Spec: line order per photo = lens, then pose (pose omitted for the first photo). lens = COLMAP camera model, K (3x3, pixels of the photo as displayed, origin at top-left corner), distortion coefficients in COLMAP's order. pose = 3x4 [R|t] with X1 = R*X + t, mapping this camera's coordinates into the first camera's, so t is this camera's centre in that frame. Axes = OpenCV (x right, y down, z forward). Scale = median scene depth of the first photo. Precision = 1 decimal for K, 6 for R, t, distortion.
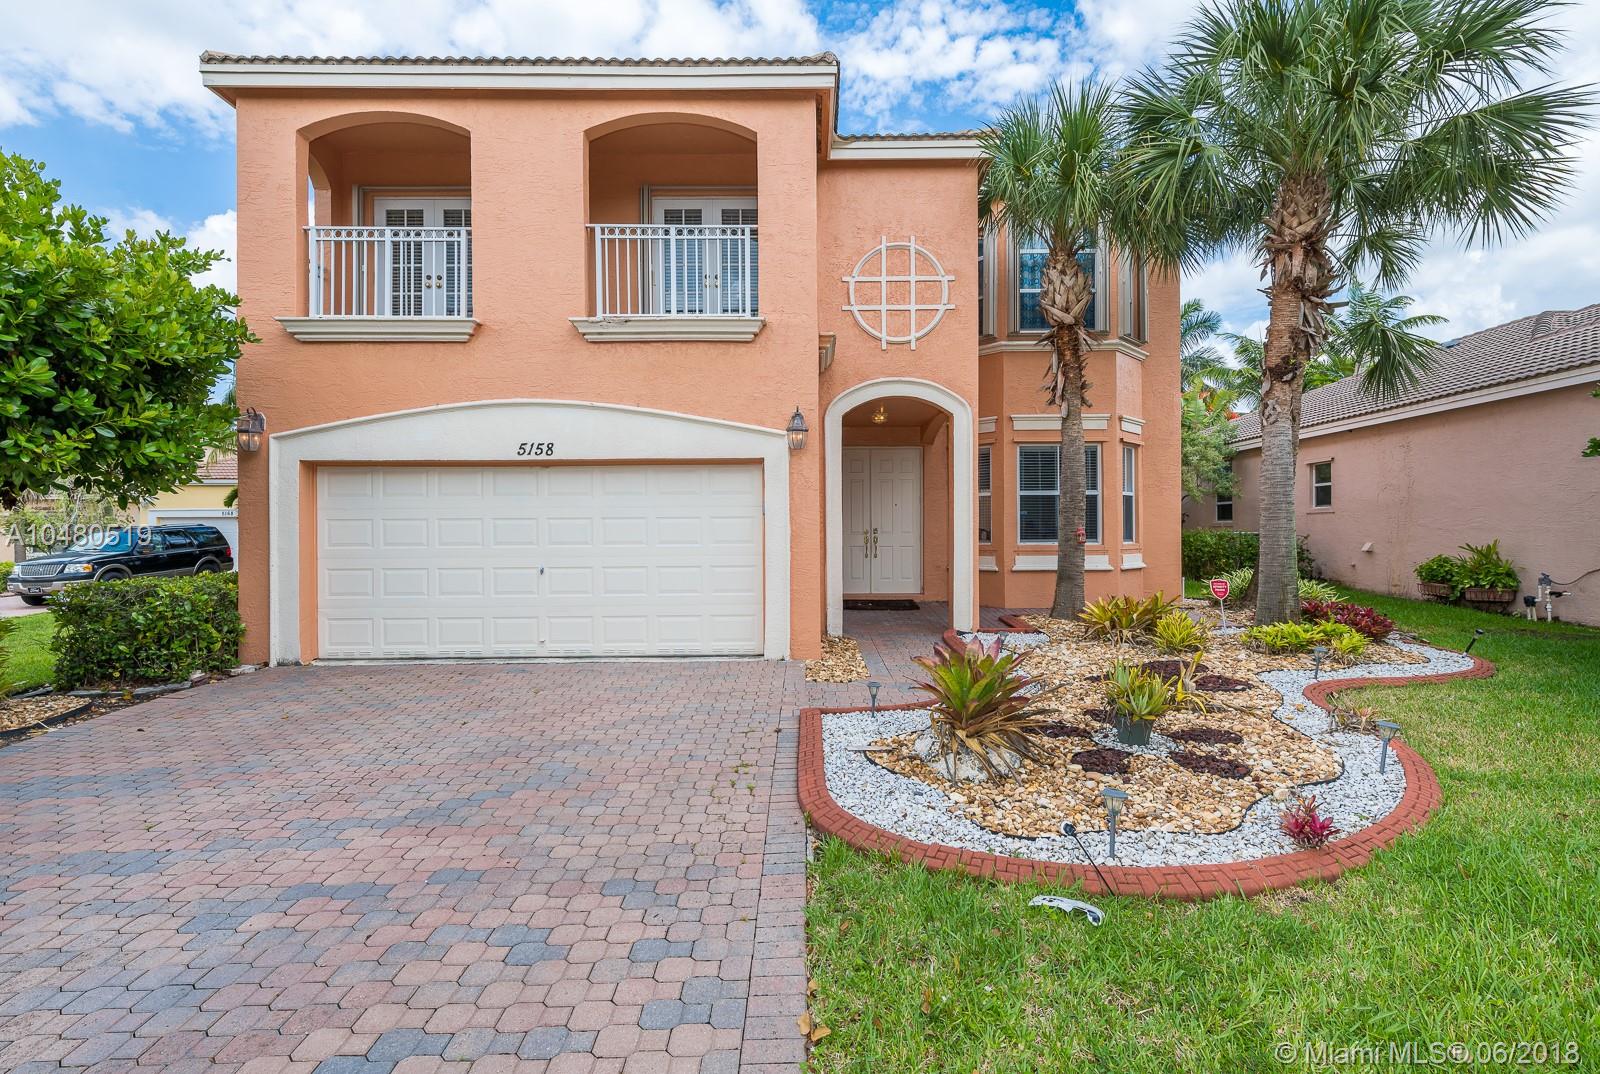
lens RADIAL K [[783.1, 0, 828.8], [0, 783.1, 511.4], [0, 0, 1]] dist [0.000075, -0.000125]
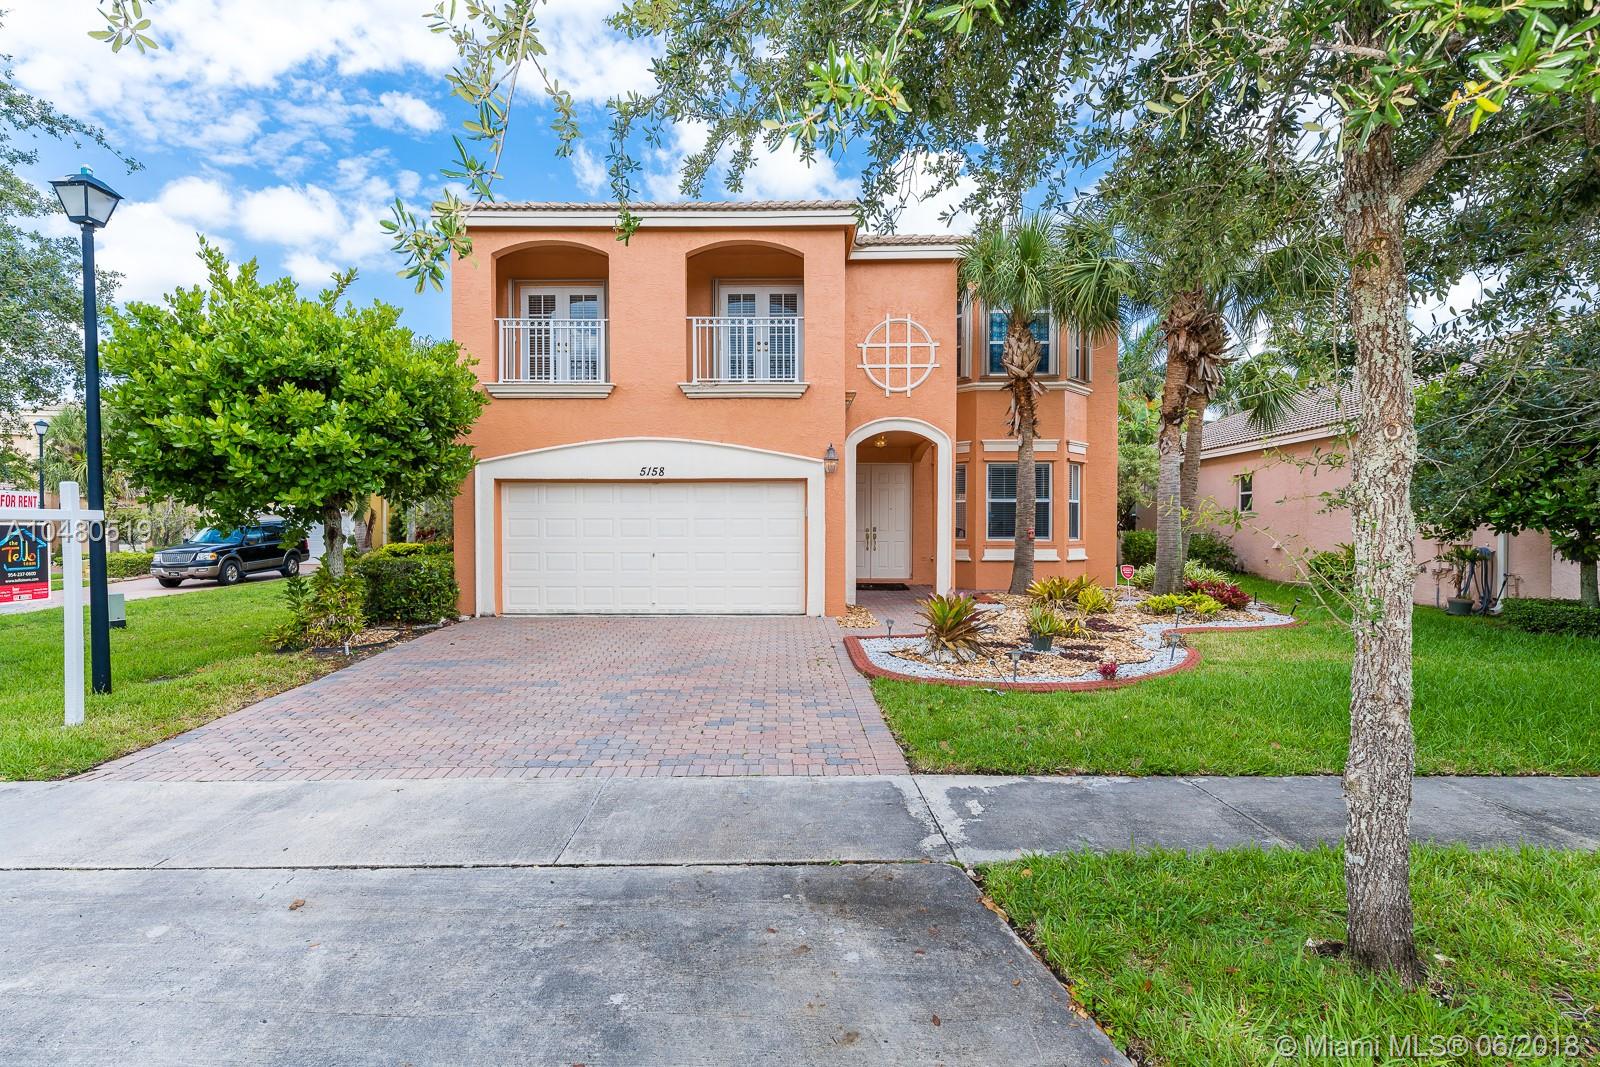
lens RADIAL K [[747.9, 0, 801.2], [0, 747.9, 521.0], [0, 0, 1]] dist [-0.000669, -0.000379]
pose [[0.999831, 0.006137, -0.017354, -0.056403], [-0.005912, 0.999898, 0.012991, -0.005395], [0.017432, -0.012886, 0.999765, -0.316129]]
